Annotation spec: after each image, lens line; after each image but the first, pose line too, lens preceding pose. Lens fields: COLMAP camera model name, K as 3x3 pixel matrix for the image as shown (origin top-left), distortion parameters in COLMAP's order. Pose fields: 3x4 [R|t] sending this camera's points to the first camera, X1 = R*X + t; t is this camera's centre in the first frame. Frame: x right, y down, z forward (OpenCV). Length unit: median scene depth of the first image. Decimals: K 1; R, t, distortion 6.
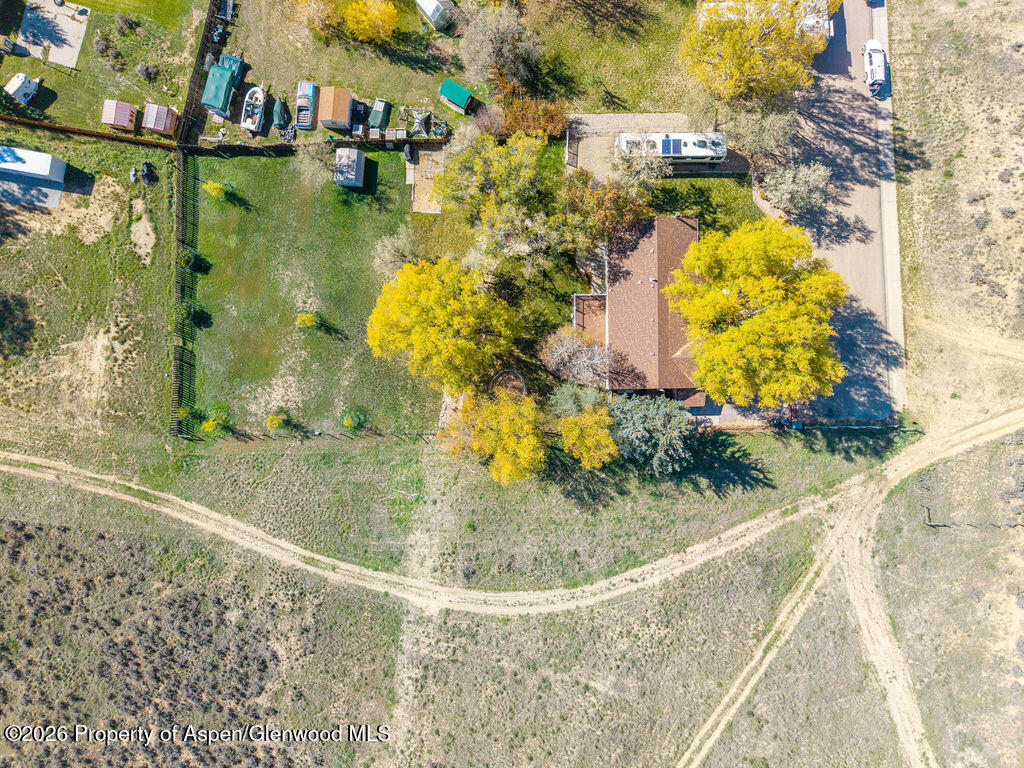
lens RADIAL K [[682.9, 0, 508.7], [0, 682.9, 386.2], [0, 0, 1]] dist [0.010908, -0.008190]
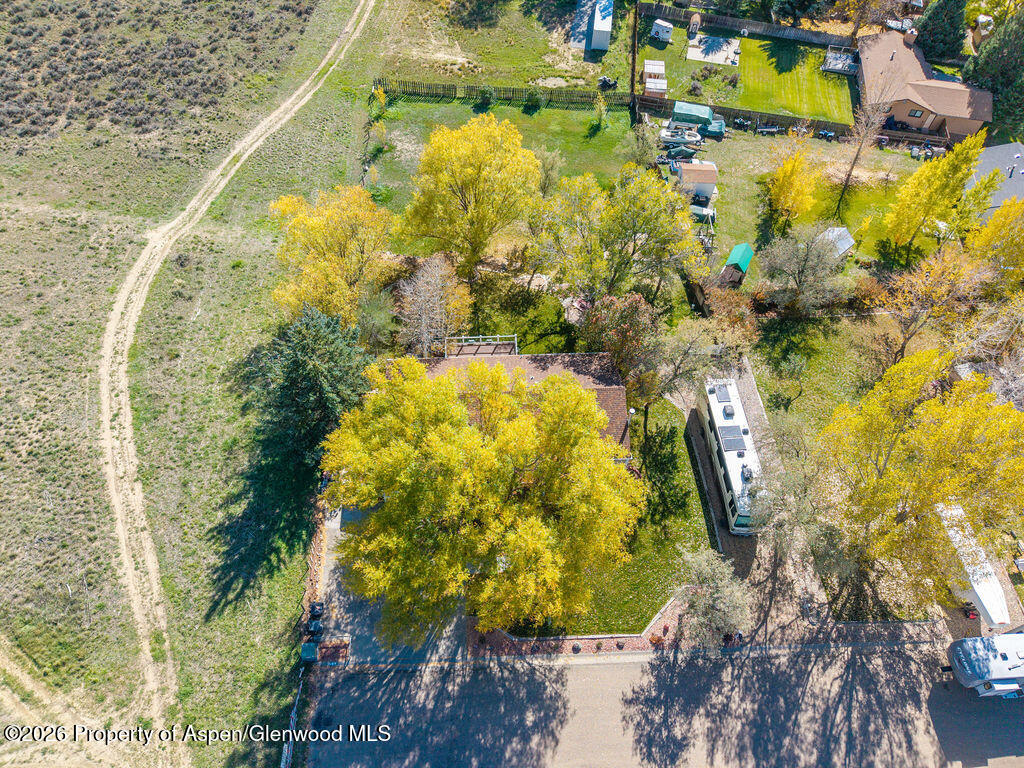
lens RADIAL K [[682.9, 0, 508.7], [0, 682.9, 386.2], [0, 0, 1]] dist [0.010908, -0.008190]
pose [[0.042118, 0.804806, -0.592042, 0.573560], [-0.998937, 0.022797, -0.040075, -0.090538], [-0.018756, 0.593101, 0.804910, 0.392497]]
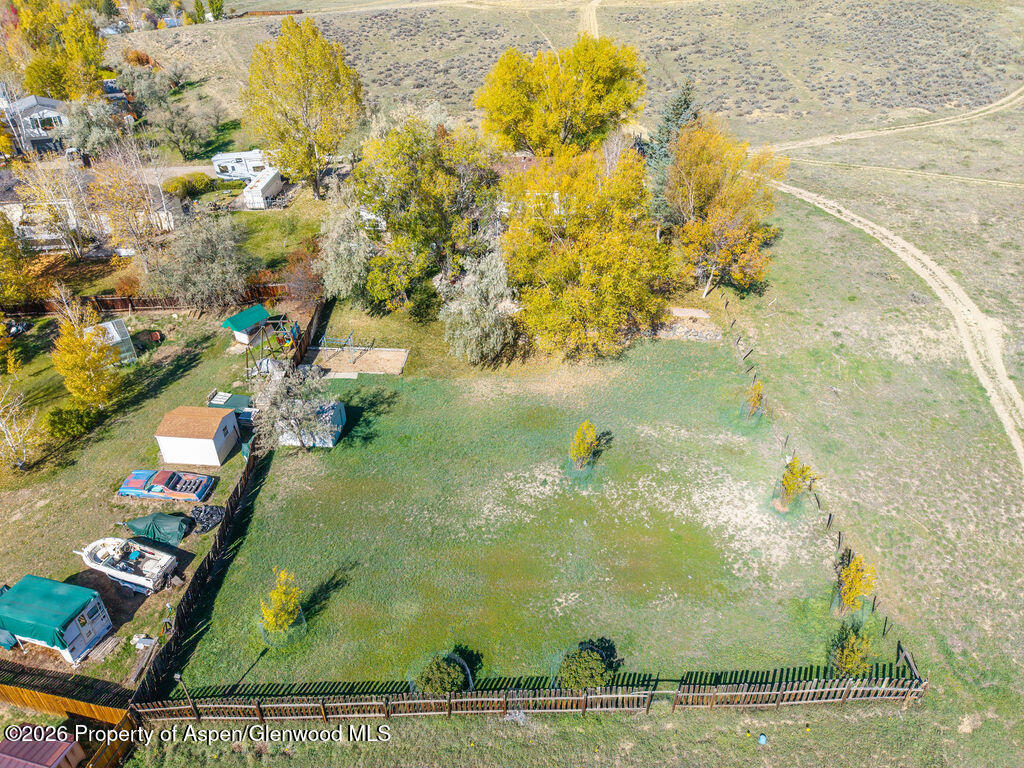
lens RADIAL K [[682.9, 0, 508.7], [0, 682.9, 386.2], [0, 0, 1]] dist [0.010908, -0.008190]
pose [[0.013684, -0.555633, 0.831315, -0.709377], [0.999814, 0.018929, -0.003805, -0.153520], [-0.013622, 0.831212, 0.555788, 0.663902]]
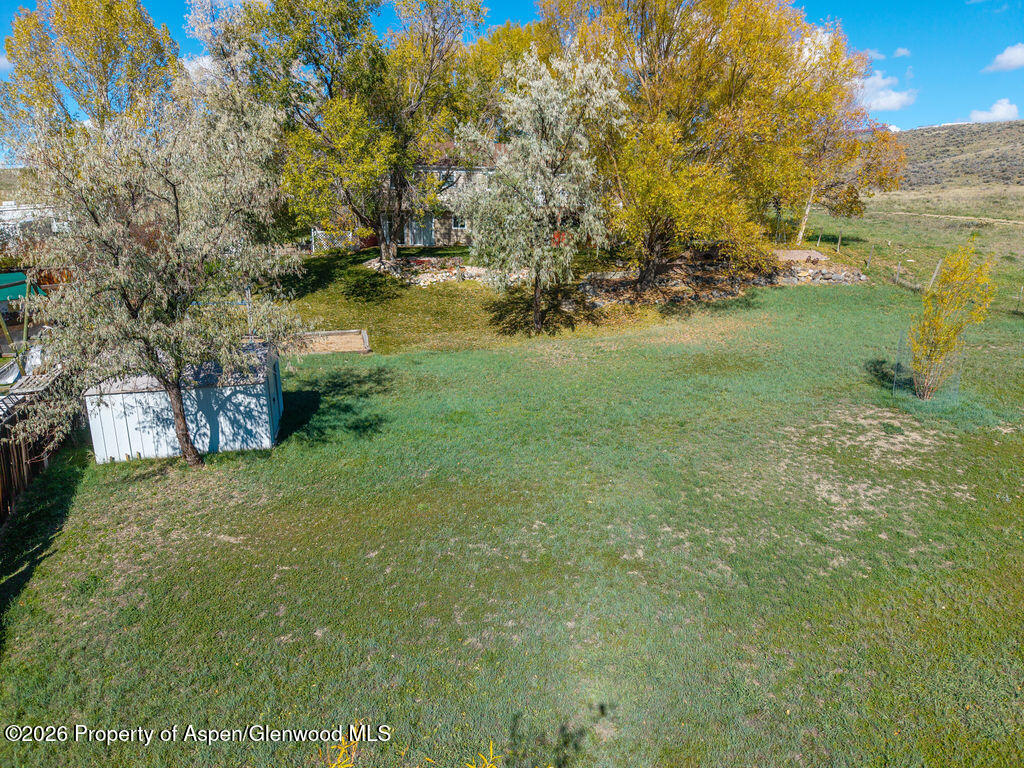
lens RADIAL K [[688.5, 0, 509.0], [0, 688.5, 383.4], [0, 0, 1]] dist [-0.002608, 0.001167]
pose [[-0.299753, -0.251999, 0.920133, -0.457692], [0.953926, -0.065877, 0.292720, -0.295490], [-0.013150, 0.965483, 0.260136, 0.959577]]
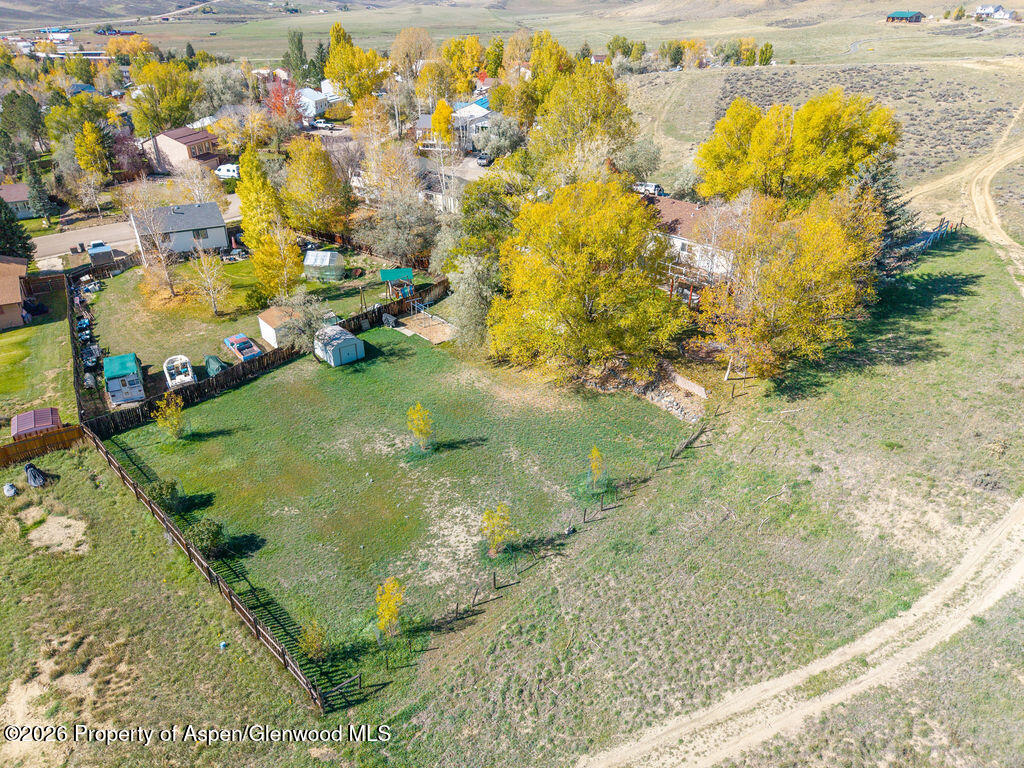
lens RADIAL K [[682.9, 0, 508.7], [0, 682.9, 386.2], [0, 0, 1]] dist [0.010908, -0.008190]
pose [[0.721686, -0.355965, 0.593682, -0.577007], [0.692162, 0.359914, -0.625599, 0.314764], [0.009016, 0.862410, 0.506130, 0.666558]]
